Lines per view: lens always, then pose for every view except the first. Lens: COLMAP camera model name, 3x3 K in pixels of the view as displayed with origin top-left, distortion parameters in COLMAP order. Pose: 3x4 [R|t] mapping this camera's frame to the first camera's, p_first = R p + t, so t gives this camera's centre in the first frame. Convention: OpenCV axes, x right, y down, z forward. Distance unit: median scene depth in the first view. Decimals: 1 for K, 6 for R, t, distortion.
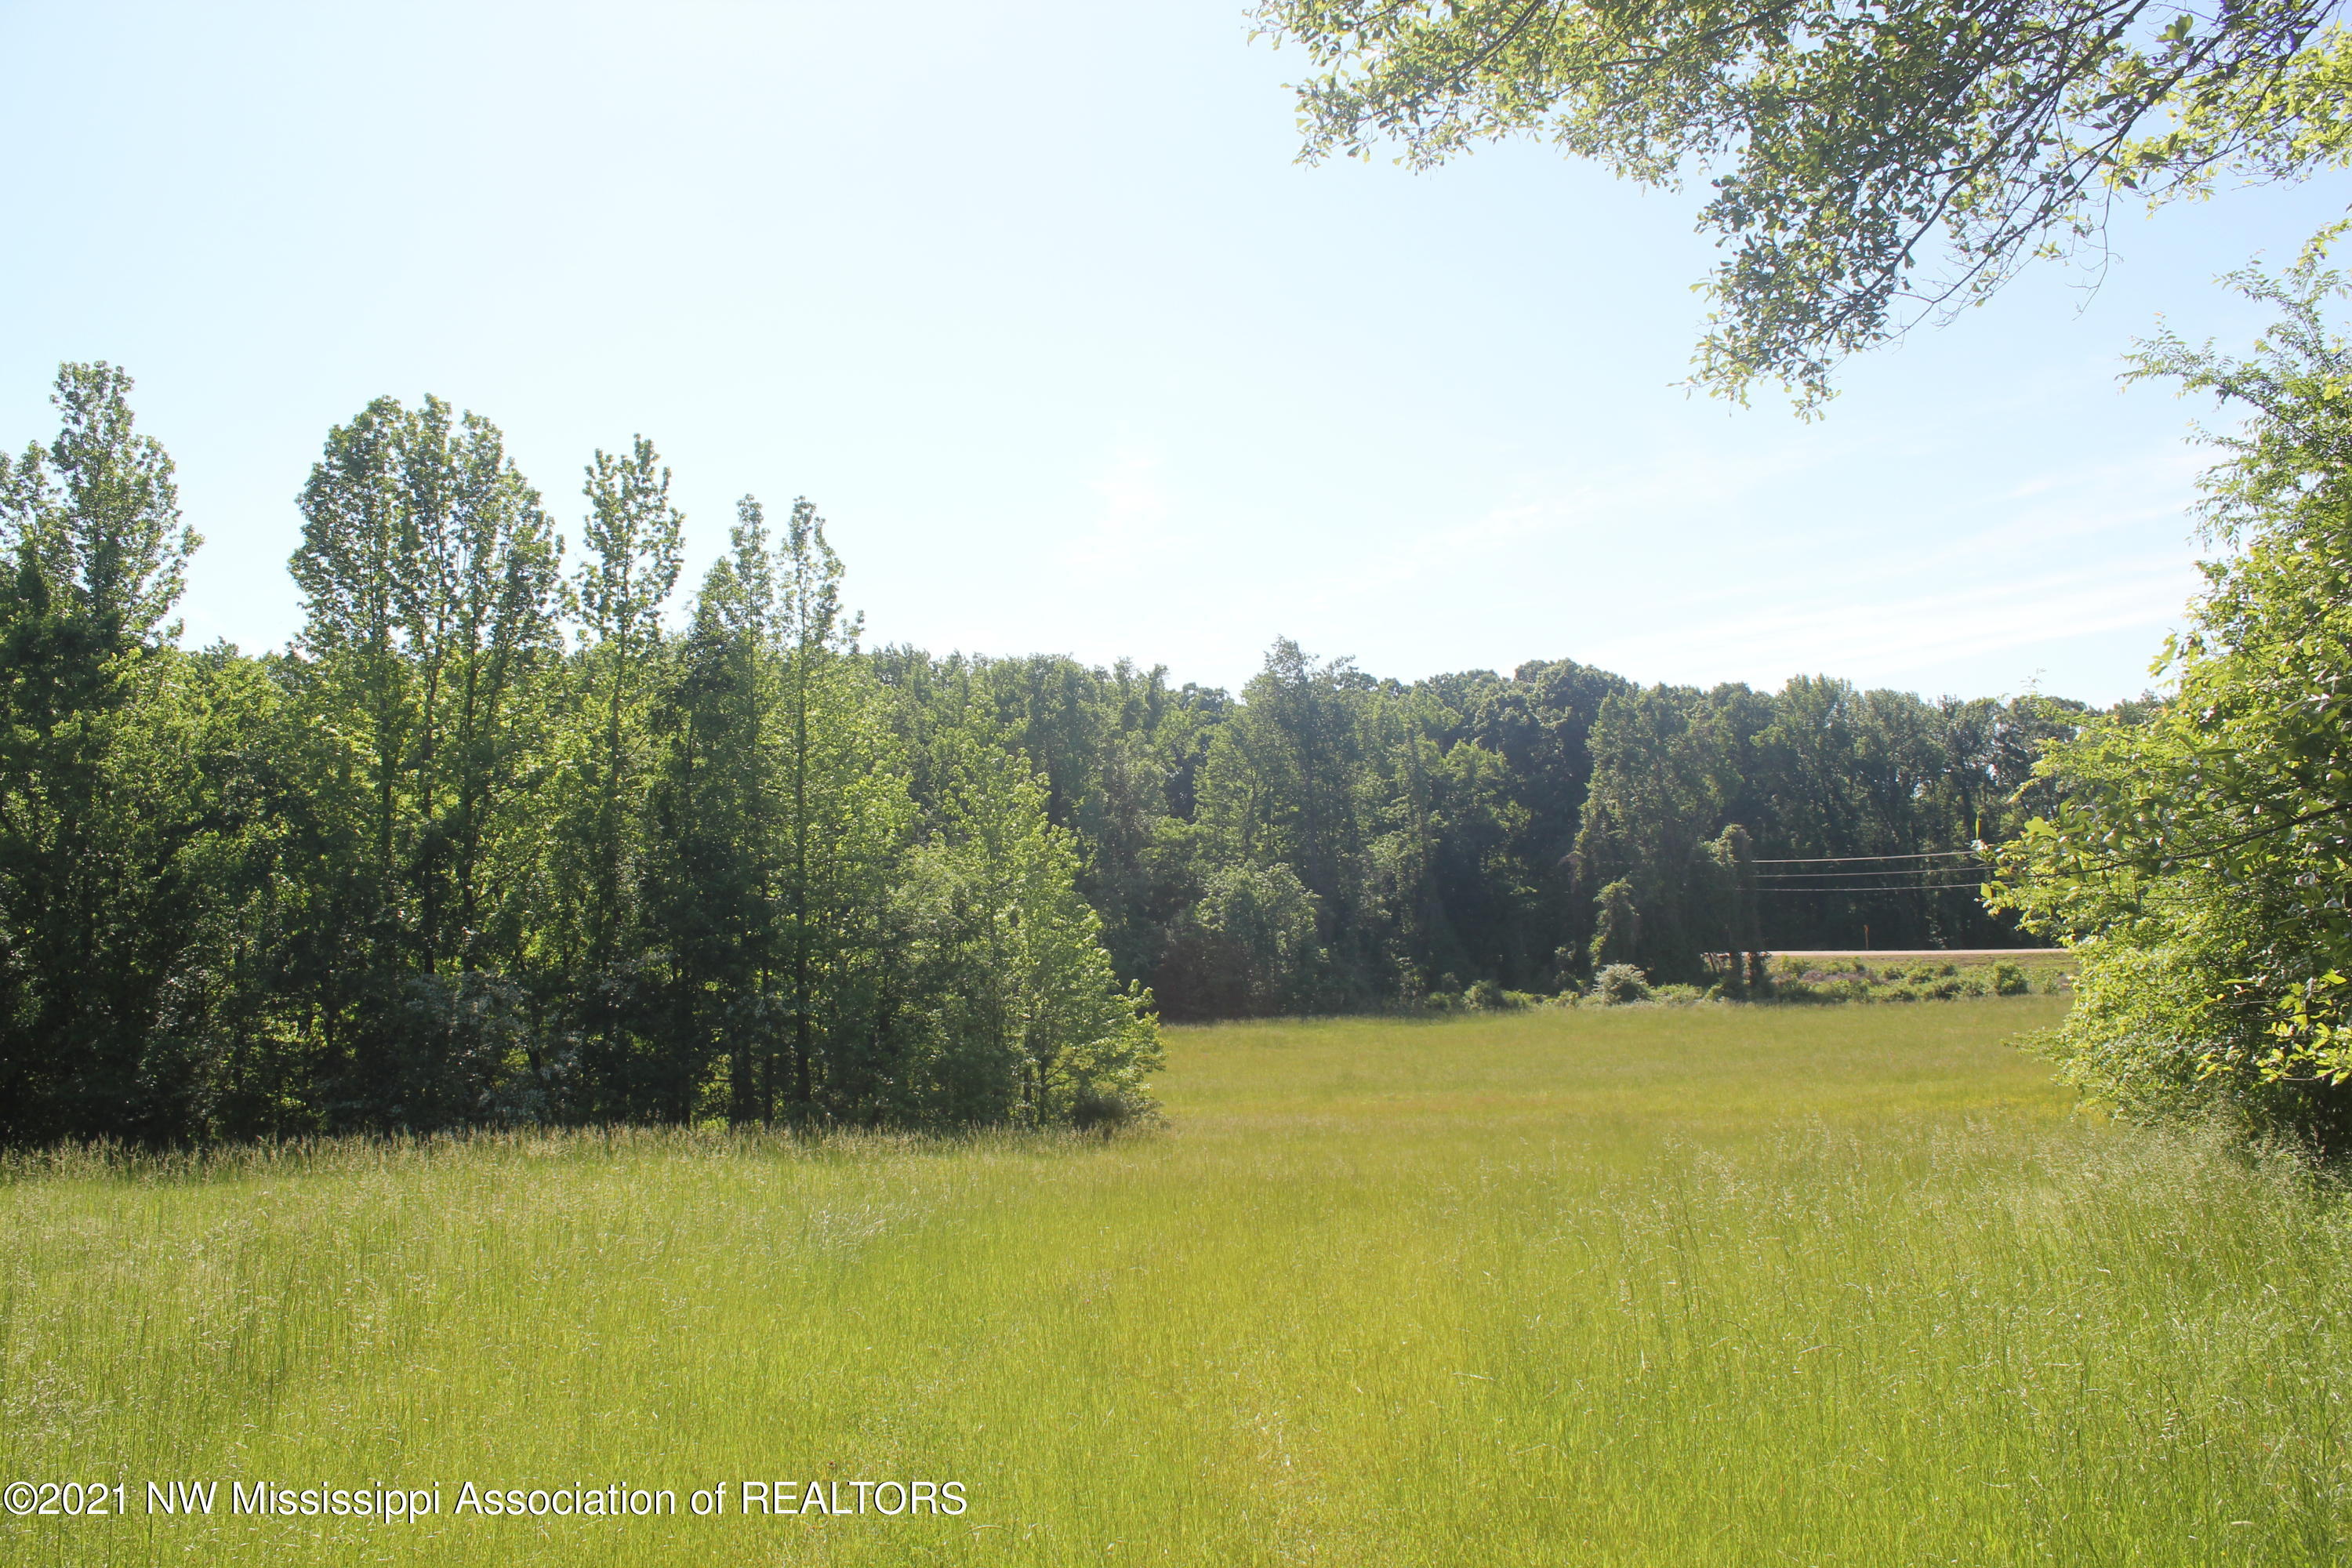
lens RADIAL K [[1920.3, 0, 1167.5], [0, 1920.3, 800.4], [0, 0, 1]] dist [-0.169963, 0.136254]
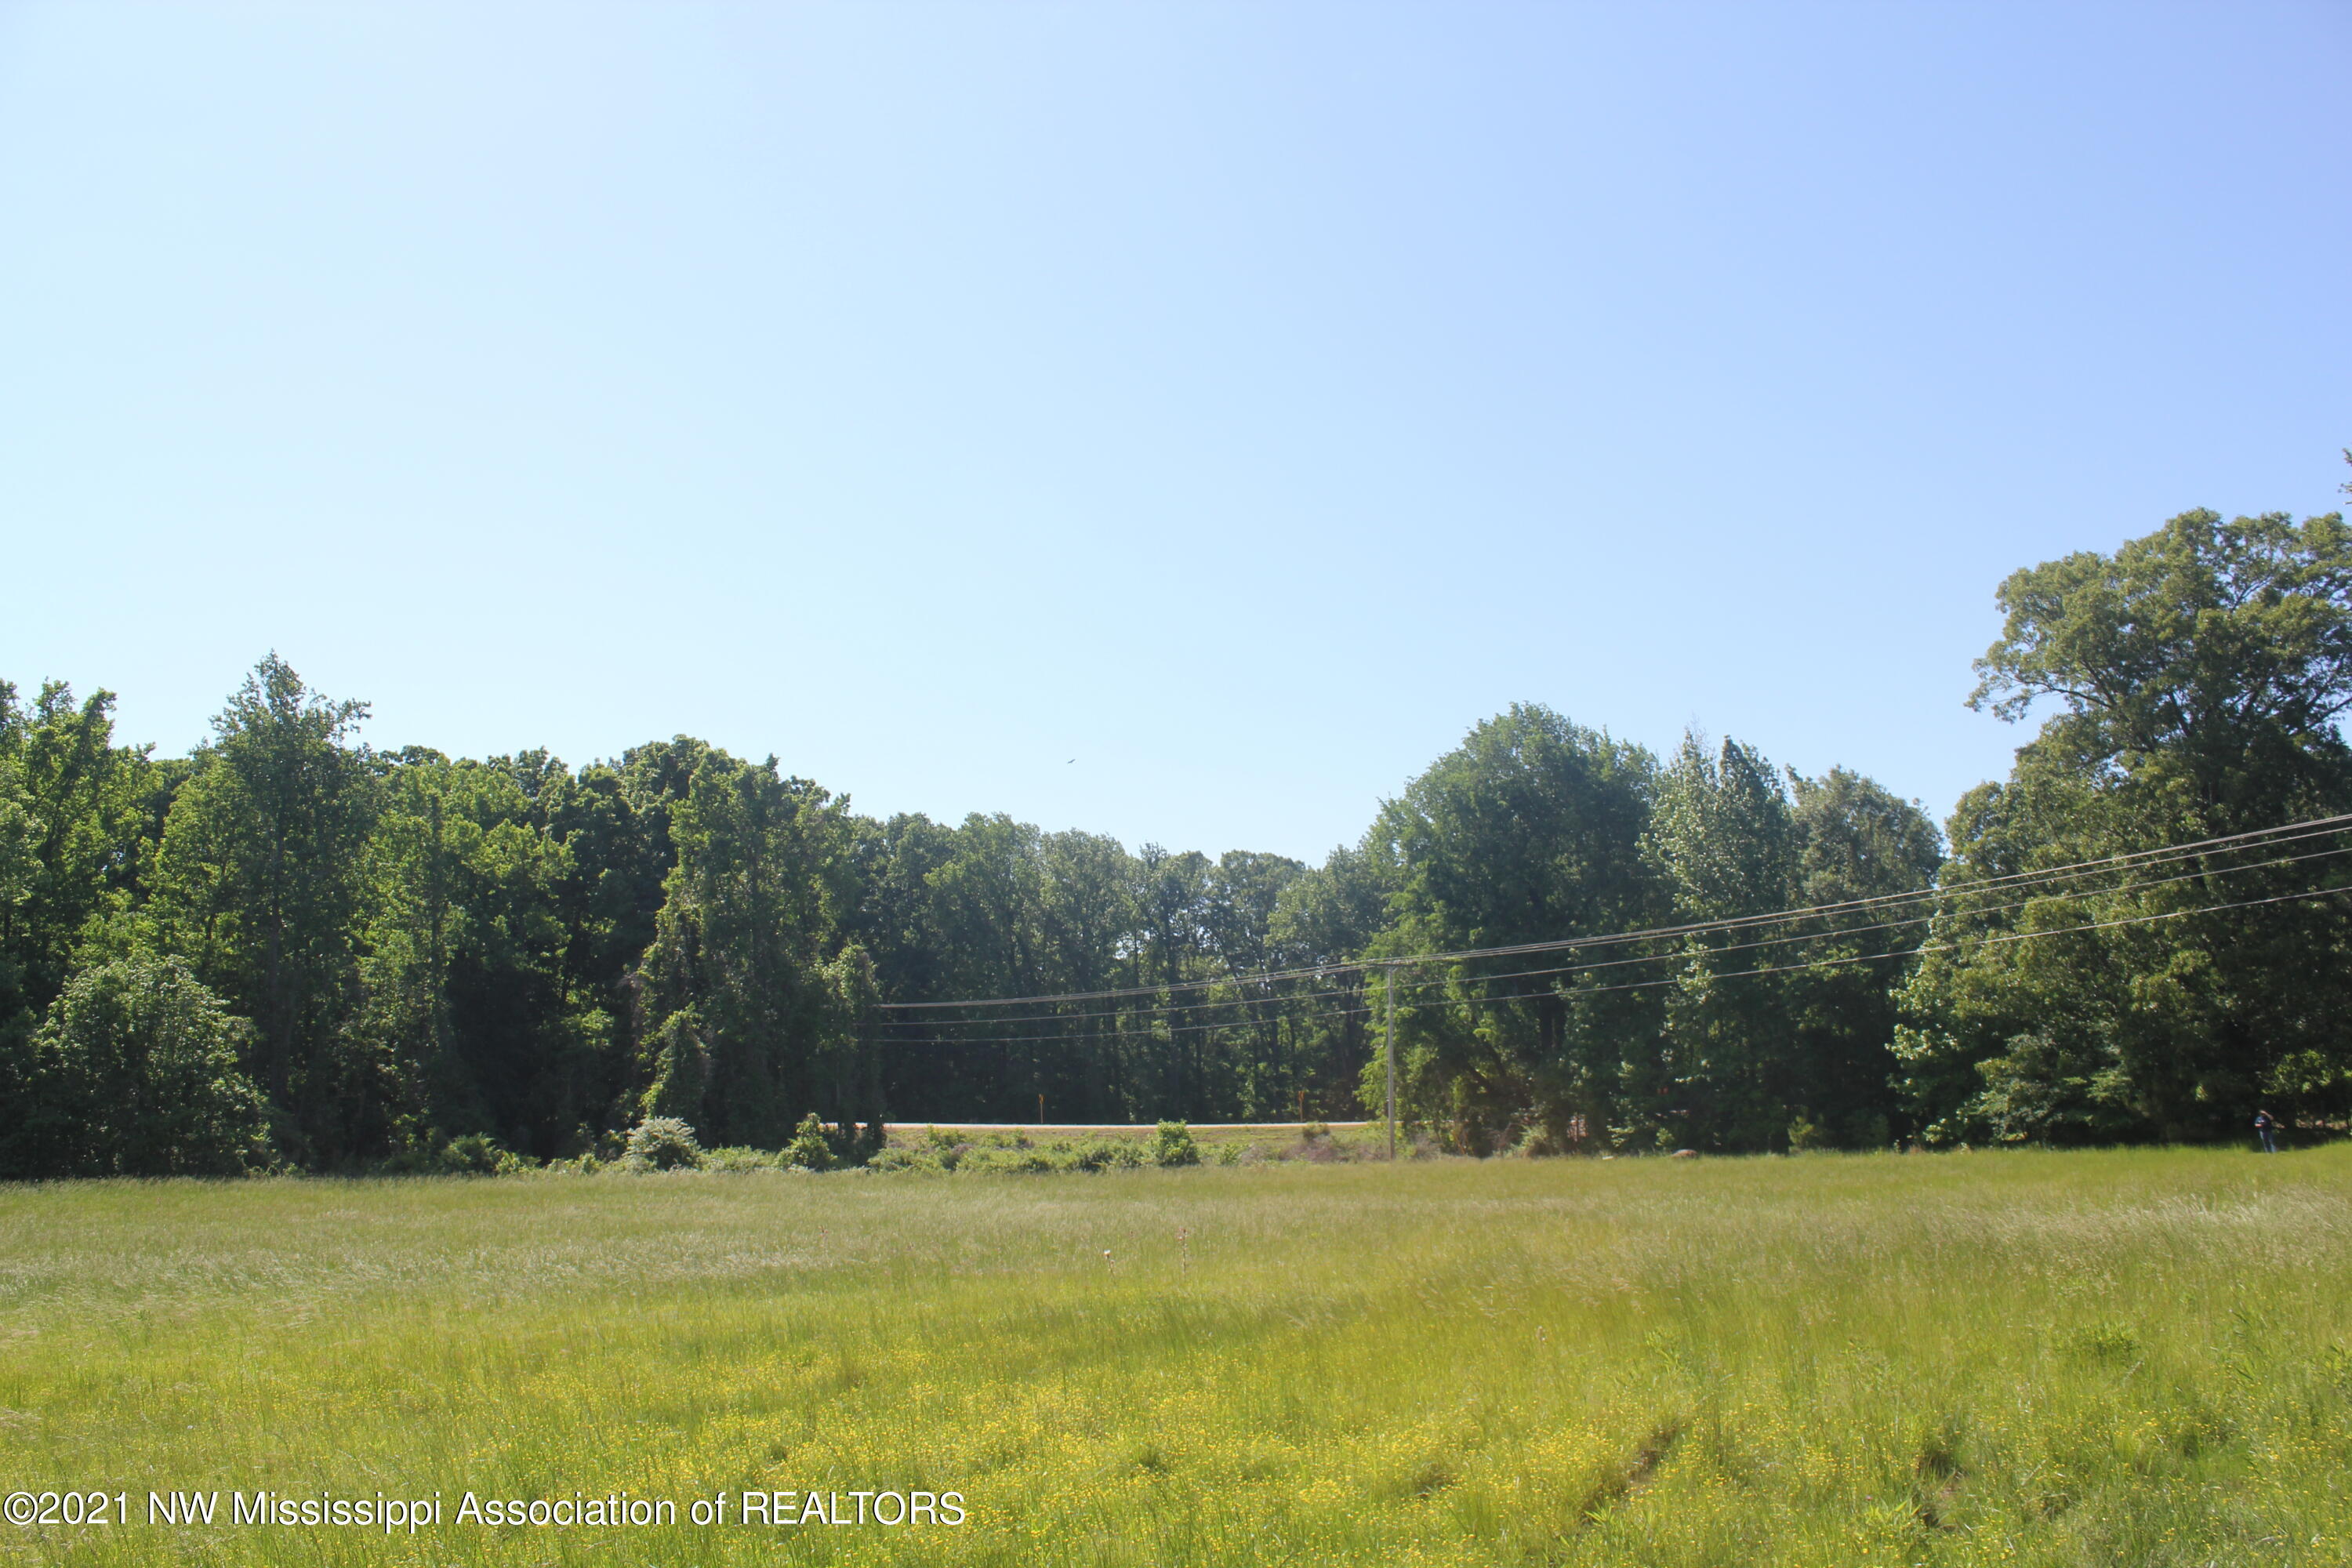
lens RADIAL K [[1920.3, 0, 1167.5], [0, 1920.3, 800.4], [0, 0, 1]] dist [-0.169963, 0.136254]
pose [[0.924116, 0.076597, 0.374356, 0.123714], [-0.038650, 0.993415, -0.107855, 0.033231], [-0.380152, 0.085202, 0.920991, 0.235094]]
